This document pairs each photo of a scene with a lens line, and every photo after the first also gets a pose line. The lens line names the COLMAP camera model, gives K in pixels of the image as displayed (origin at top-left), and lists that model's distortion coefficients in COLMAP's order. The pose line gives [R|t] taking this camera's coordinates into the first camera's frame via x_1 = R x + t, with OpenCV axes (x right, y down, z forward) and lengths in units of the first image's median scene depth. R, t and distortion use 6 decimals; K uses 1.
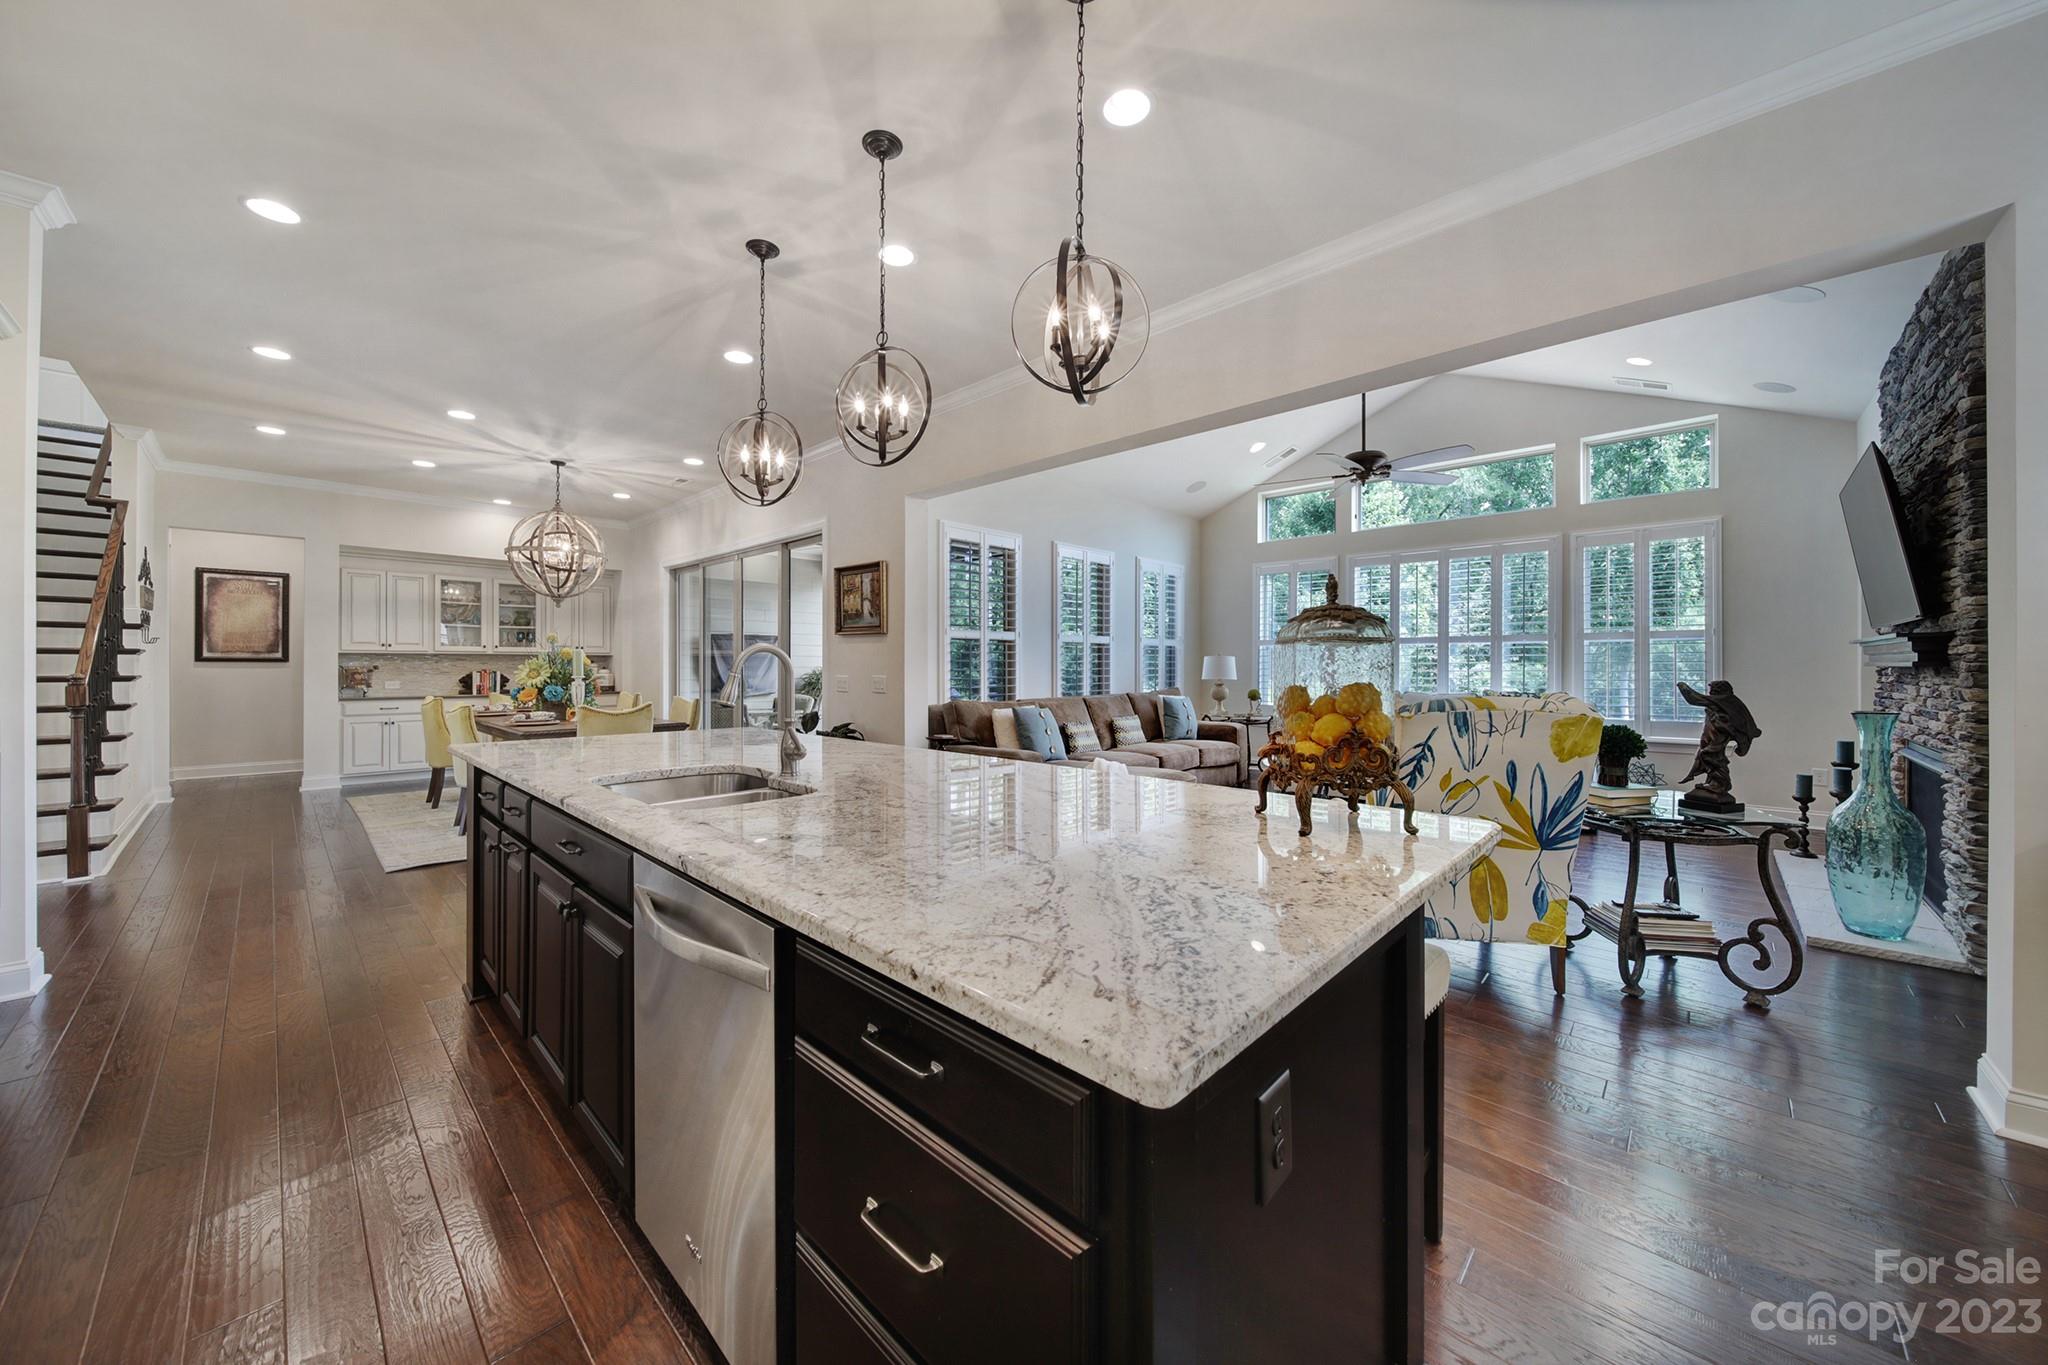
lens RADIAL K [[717.9, 0, 1029.9], [0, 717.9, 665.3], [0, 0, 1]] dist [0.000525, 0.000084]
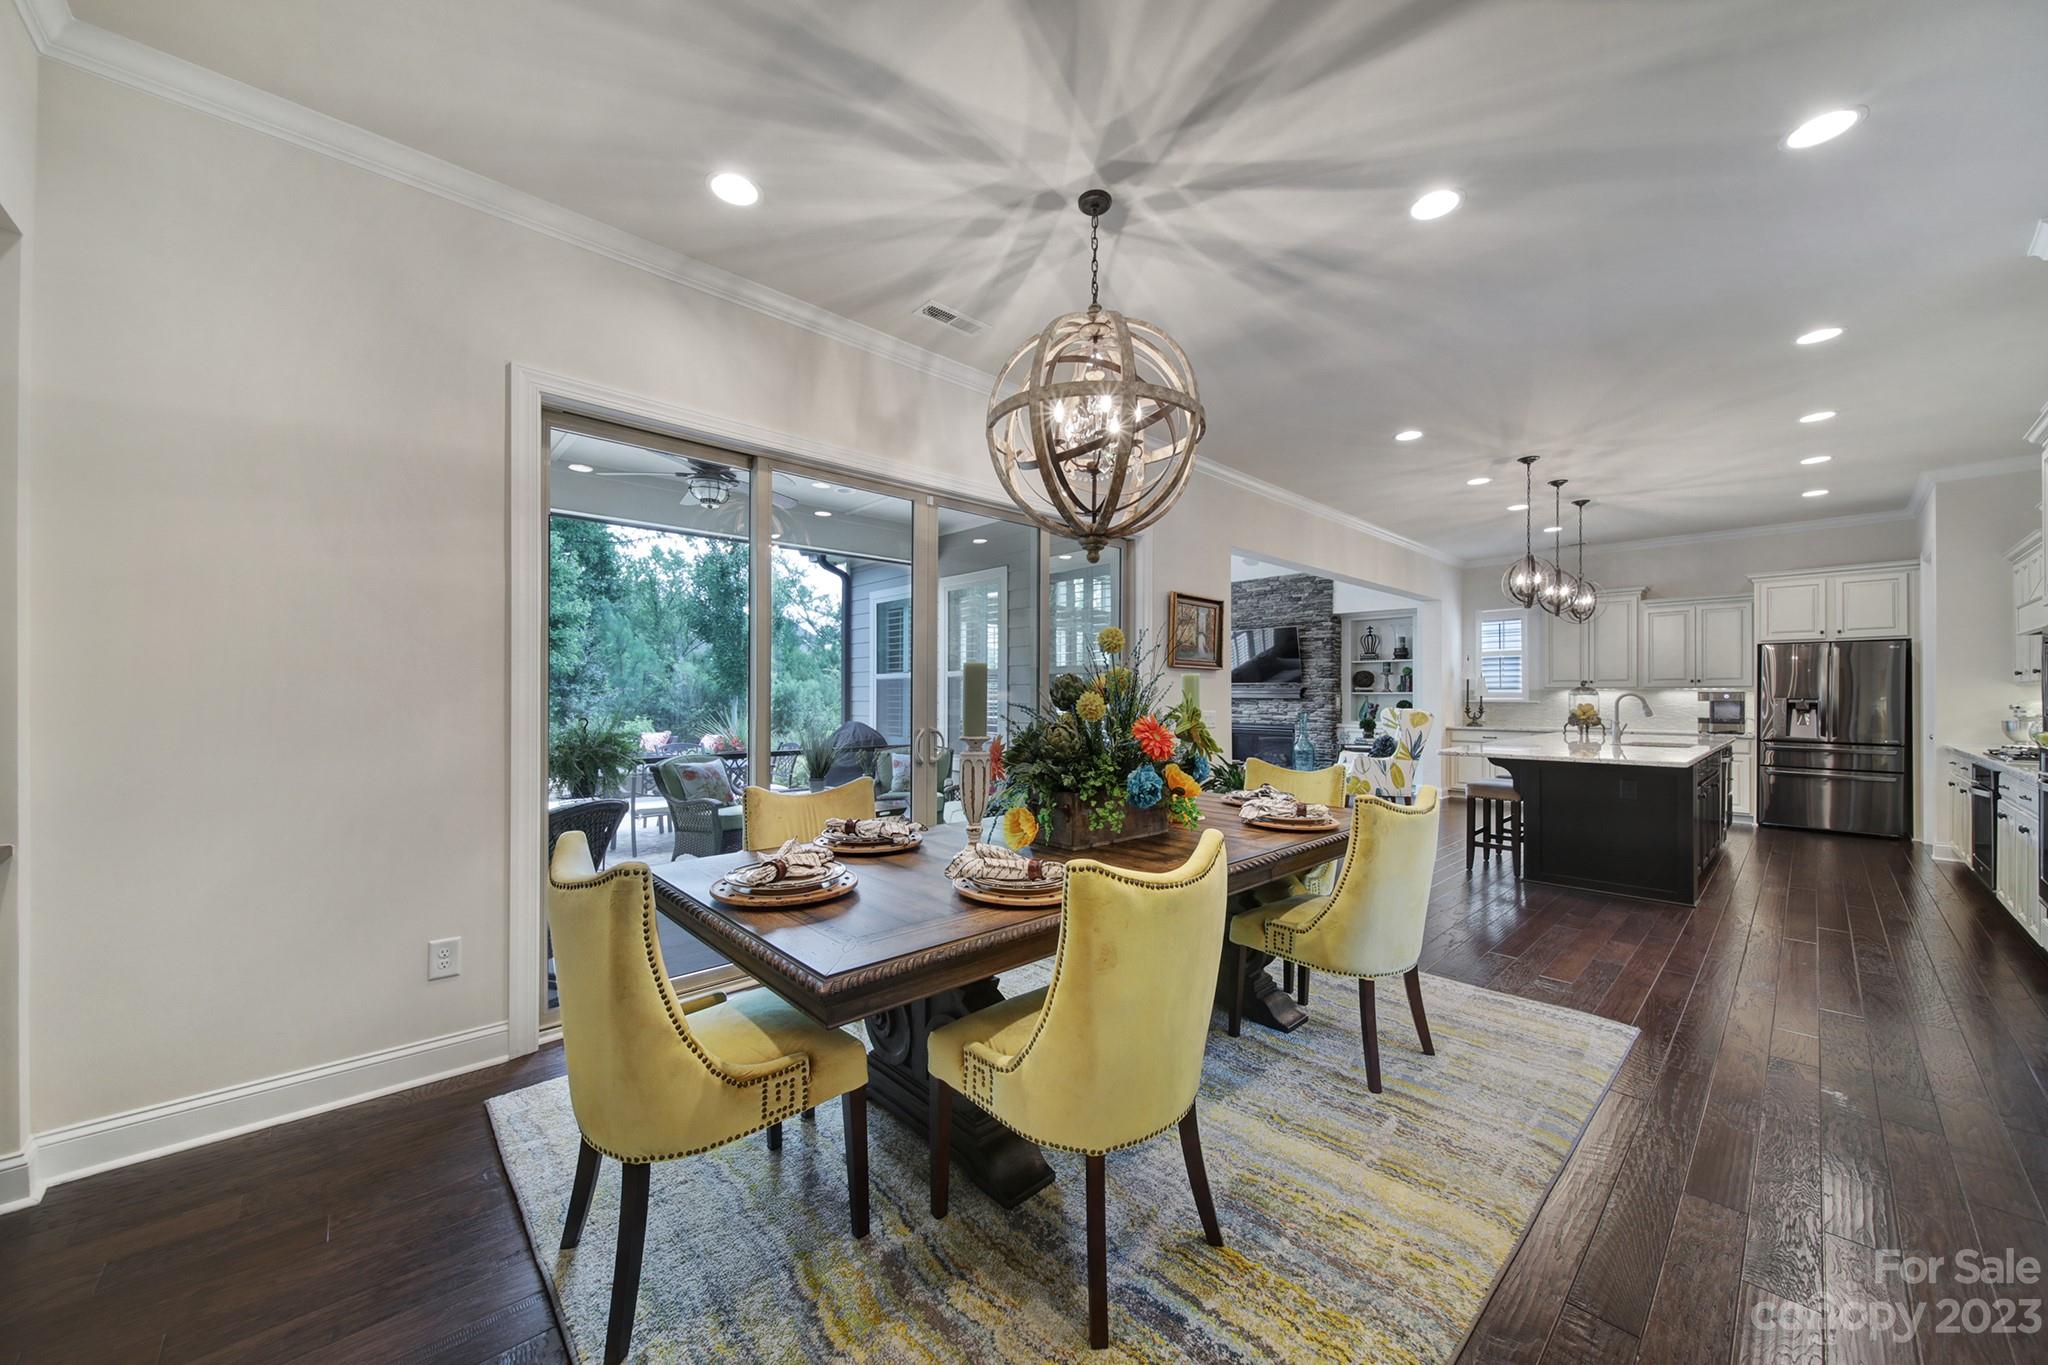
lens RADIAL K [[736.8, 0, 1024.0], [0, 736.8, 682.5], [0, 0, 1]] dist [-0.000267, -0.000049]
pose [[0.061653, 0.009673, 0.998051, -1.233391], [-0.004588, 0.999945, -0.009408, -0.015443], [-0.998087, -0.003999, 0.061694, 1.176406]]
